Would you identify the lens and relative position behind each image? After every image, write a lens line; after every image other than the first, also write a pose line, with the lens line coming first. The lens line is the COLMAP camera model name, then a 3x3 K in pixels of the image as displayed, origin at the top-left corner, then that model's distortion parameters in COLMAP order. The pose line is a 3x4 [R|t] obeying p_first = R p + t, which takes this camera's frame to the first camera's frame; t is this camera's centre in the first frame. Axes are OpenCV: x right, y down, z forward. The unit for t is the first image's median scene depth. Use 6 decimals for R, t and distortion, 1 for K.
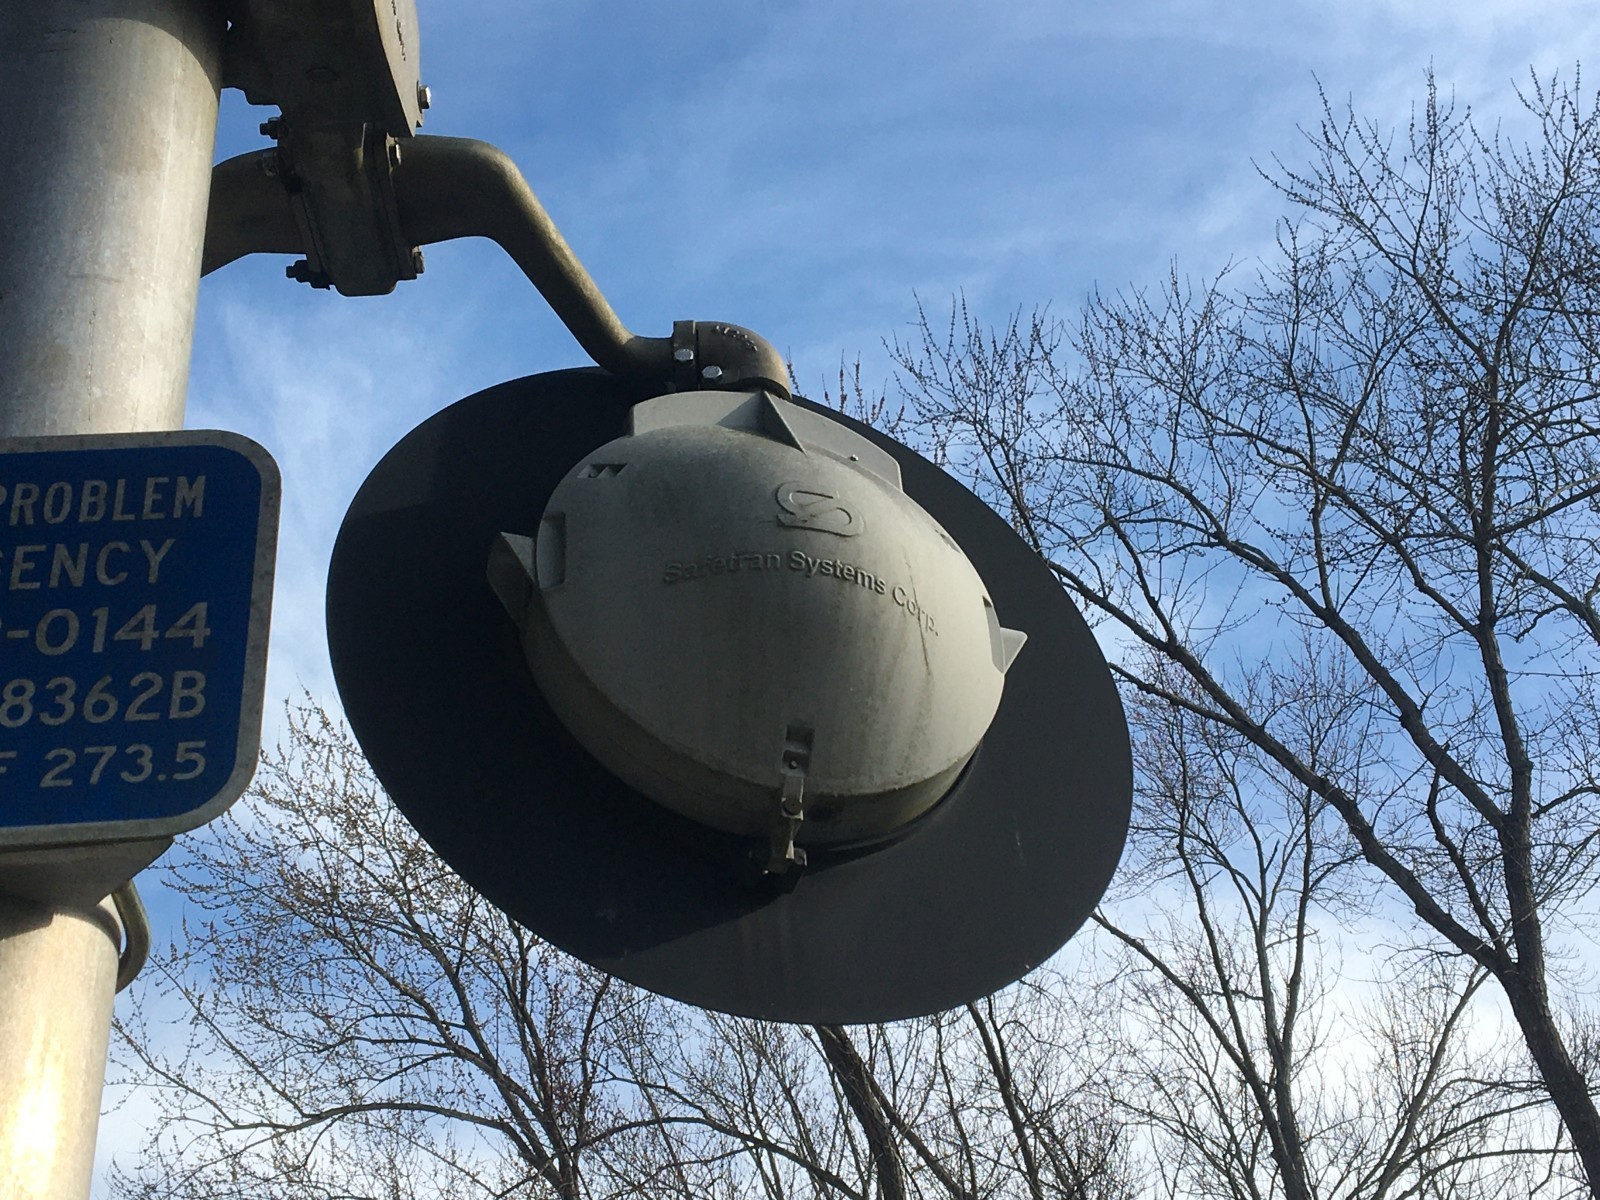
lens RADIAL K [[2393.6, 0, 800.0], [0, 2393.6, 600.0], [0, 0, 1]] dist [0.110836, 0.025729]
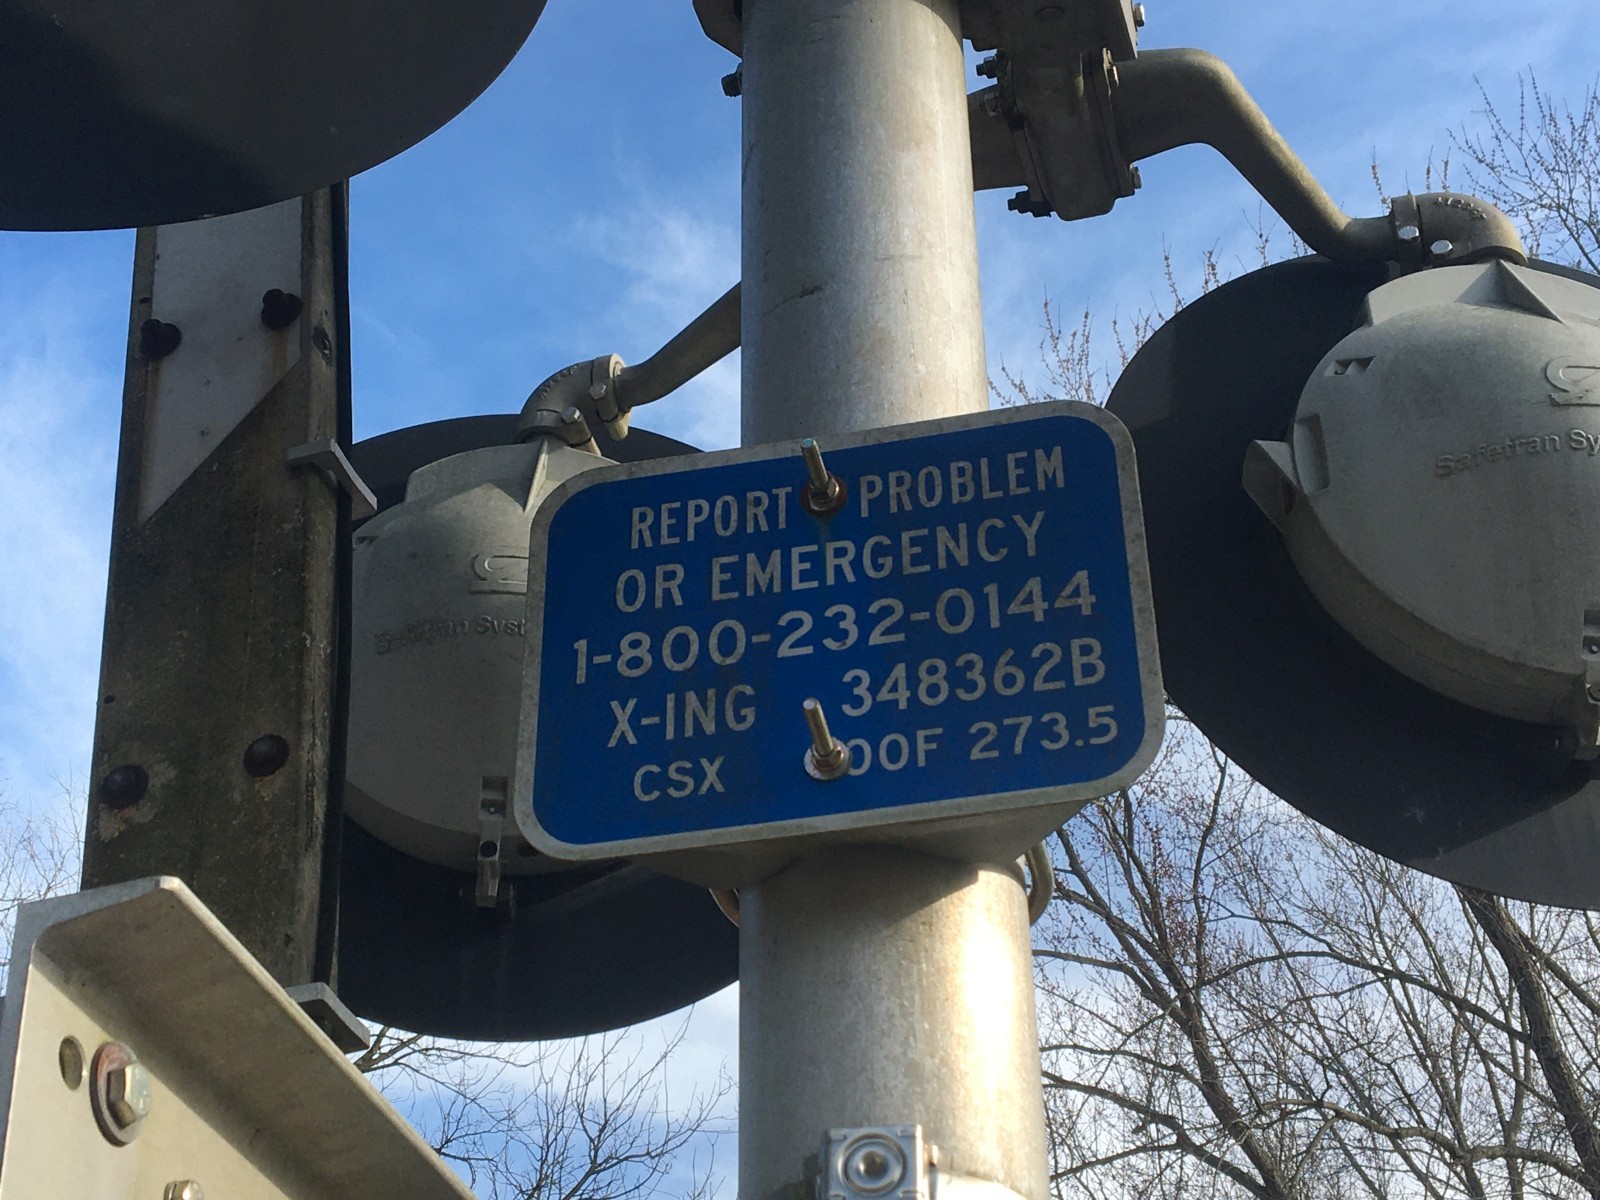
lens RADIAL K [[2404.1, 0, 823.9], [0, 2404.1, 589.2], [0, 0, 1]] dist [0.197241, -0.430477]
pose [[0.971597, -0.089393, -0.219107, -0.086641], [0.102920, 0.993376, 0.051099, -0.038158], [0.213088, -0.072198, 0.974362, -0.033655]]
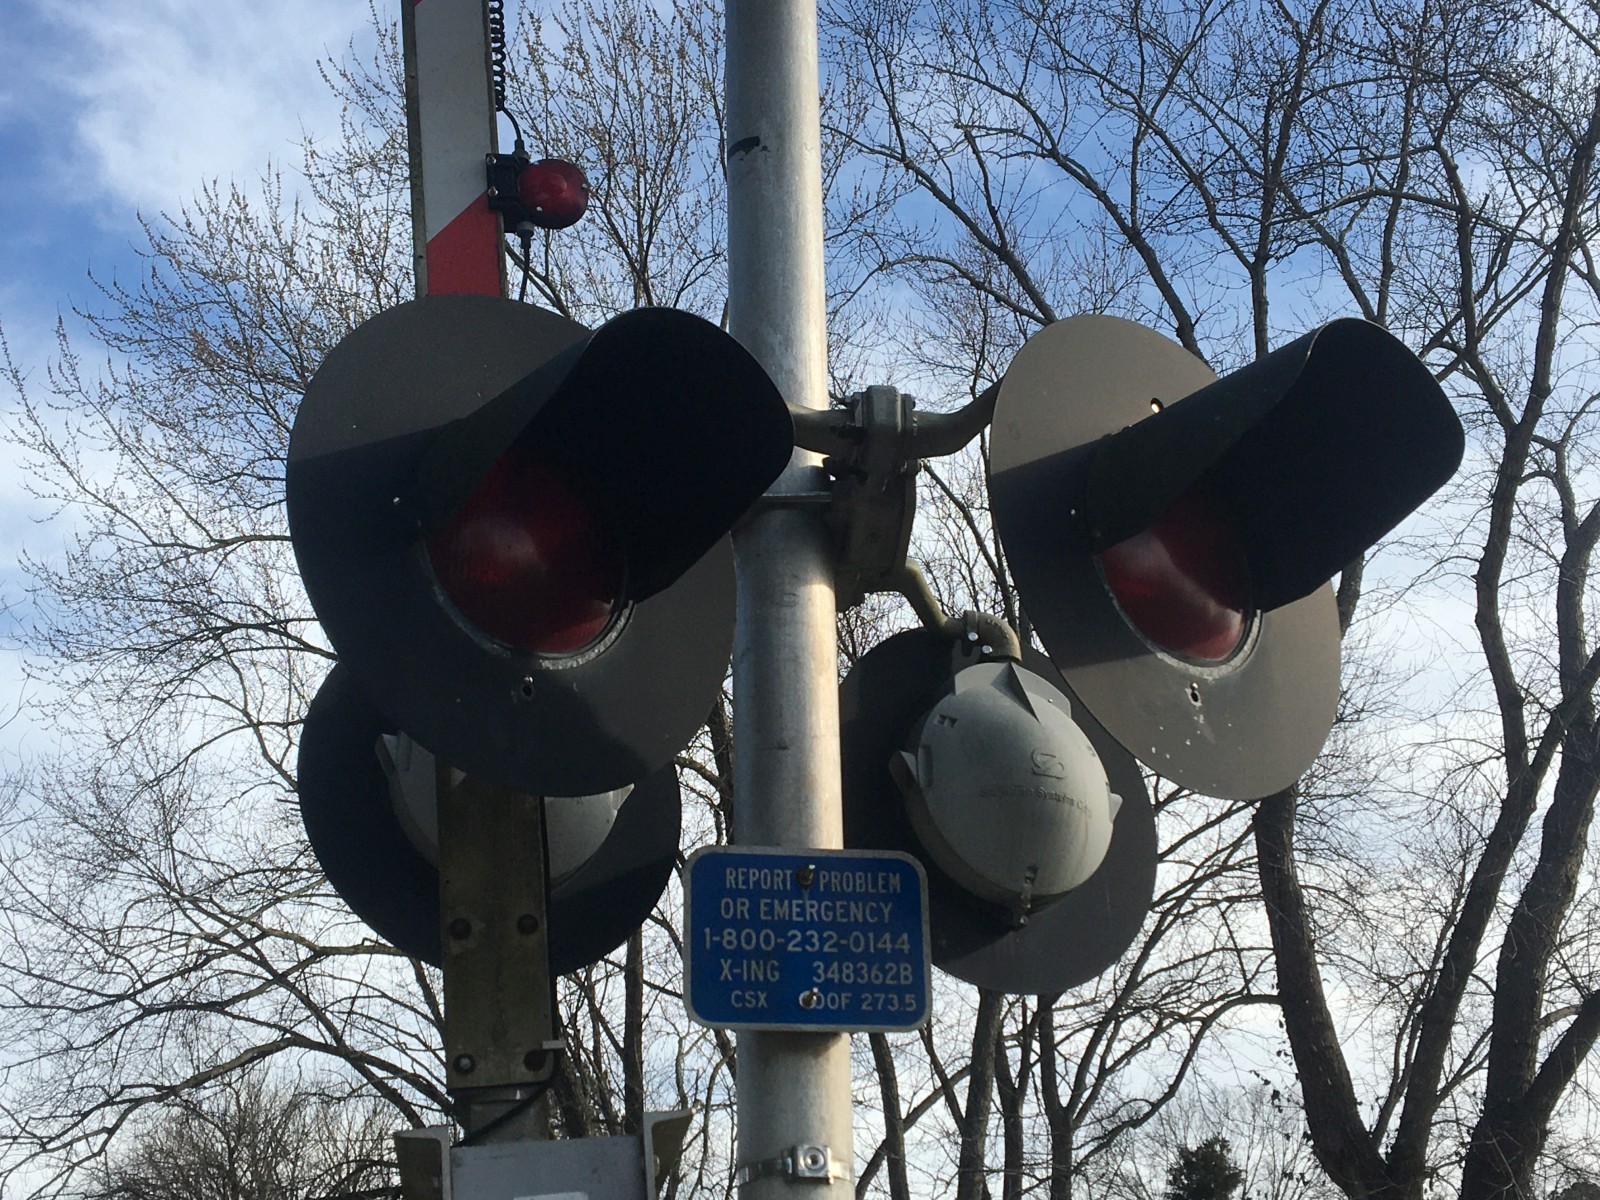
lens RADIAL K [[2230.2, 0, 831.7], [0, 2230.2, 598.8], [0, 0, 1]] dist [0.110637, 0.057885]
pose [[0.986859, 0.101032, 0.126106, -0.470423], [-0.129292, 0.961821, 0.241212, -0.661489], [-0.096921, -0.254346, 0.962244, -0.924278]]
